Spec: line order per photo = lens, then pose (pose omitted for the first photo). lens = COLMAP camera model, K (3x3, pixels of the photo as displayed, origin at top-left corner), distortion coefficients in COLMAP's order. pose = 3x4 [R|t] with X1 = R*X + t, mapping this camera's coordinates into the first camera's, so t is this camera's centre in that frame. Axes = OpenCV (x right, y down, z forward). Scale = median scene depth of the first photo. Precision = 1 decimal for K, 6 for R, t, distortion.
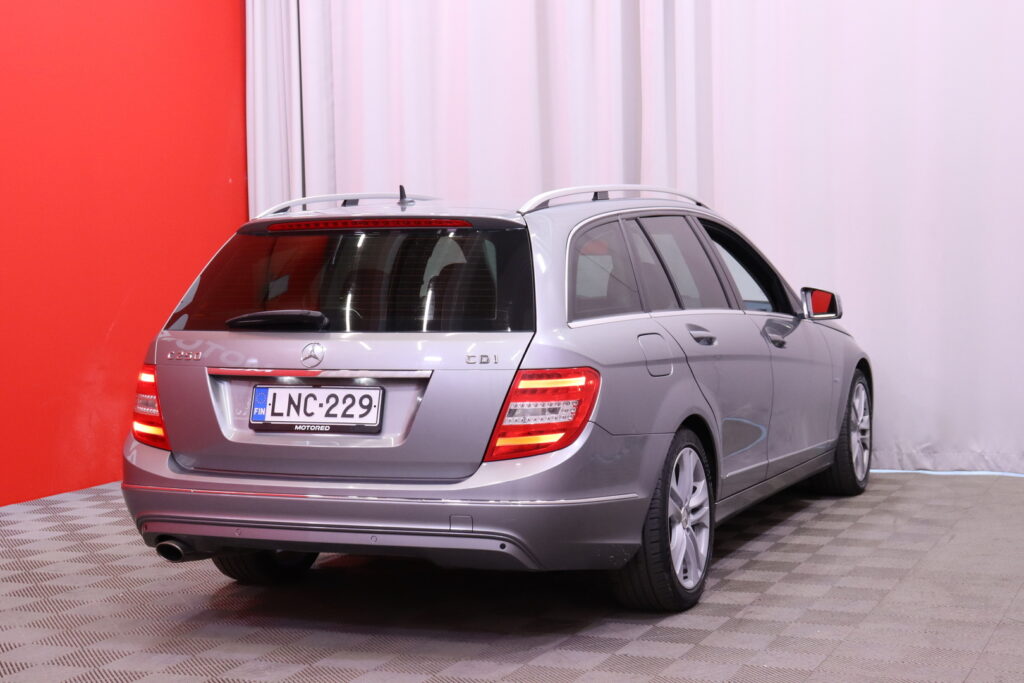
lens RADIAL K [[1747.2, 0, 512.0], [0, 1747.2, 341.5], [0, 0, 1]] dist [0.041390, 0.081469]
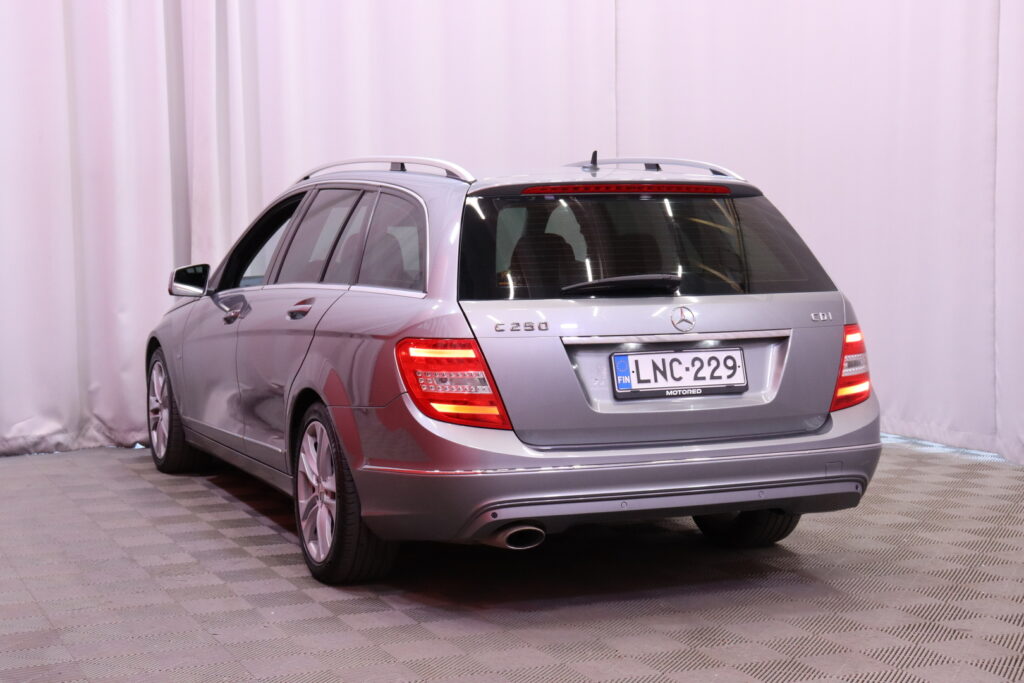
lens RADIAL K [[1776.5, 0, 512.0], [0, 1776.5, 341.5], [0, 0, 1]] dist [0.099788, 0.021371]
pose [[0.698628, -0.040571, 0.714334, -0.903668], [0.033647, 0.999149, 0.023841, -0.007005], [-0.714694, 0.007379, 0.699399, 0.357702]]
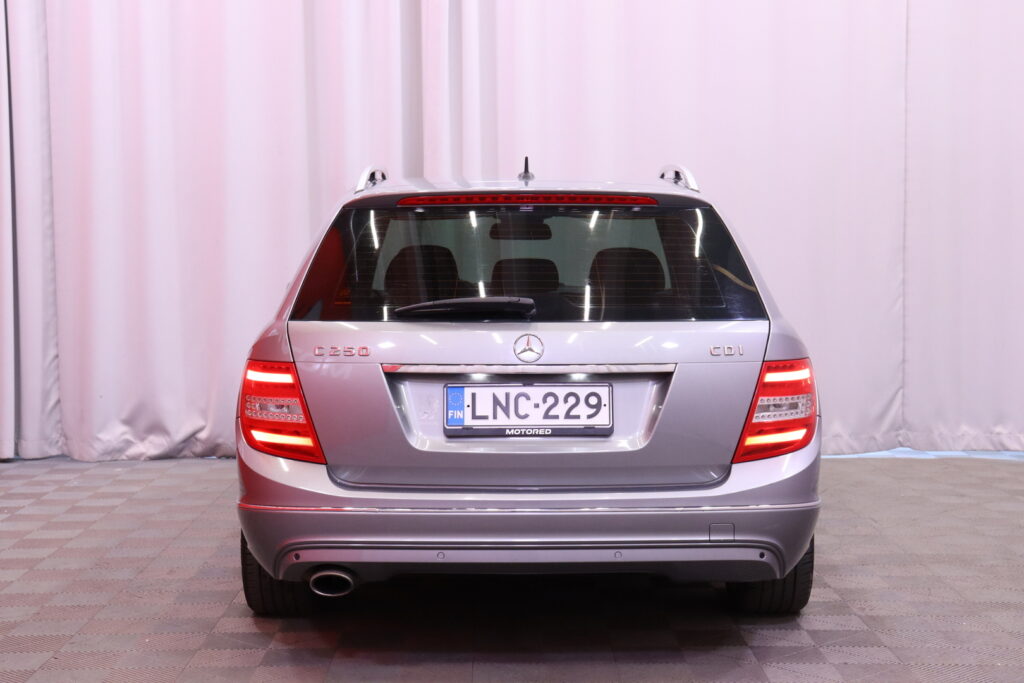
lens RADIAL K [[1776.5, 0, 512.0], [0, 1776.5, 341.5], [0, 0, 1]] dist [0.099788, 0.021371]
pose [[0.918965, -0.010060, 0.394210, -0.469533], [0.007402, 0.999938, 0.008261, -0.003101], [-0.394269, -0.004673, 0.918983, 0.186342]]
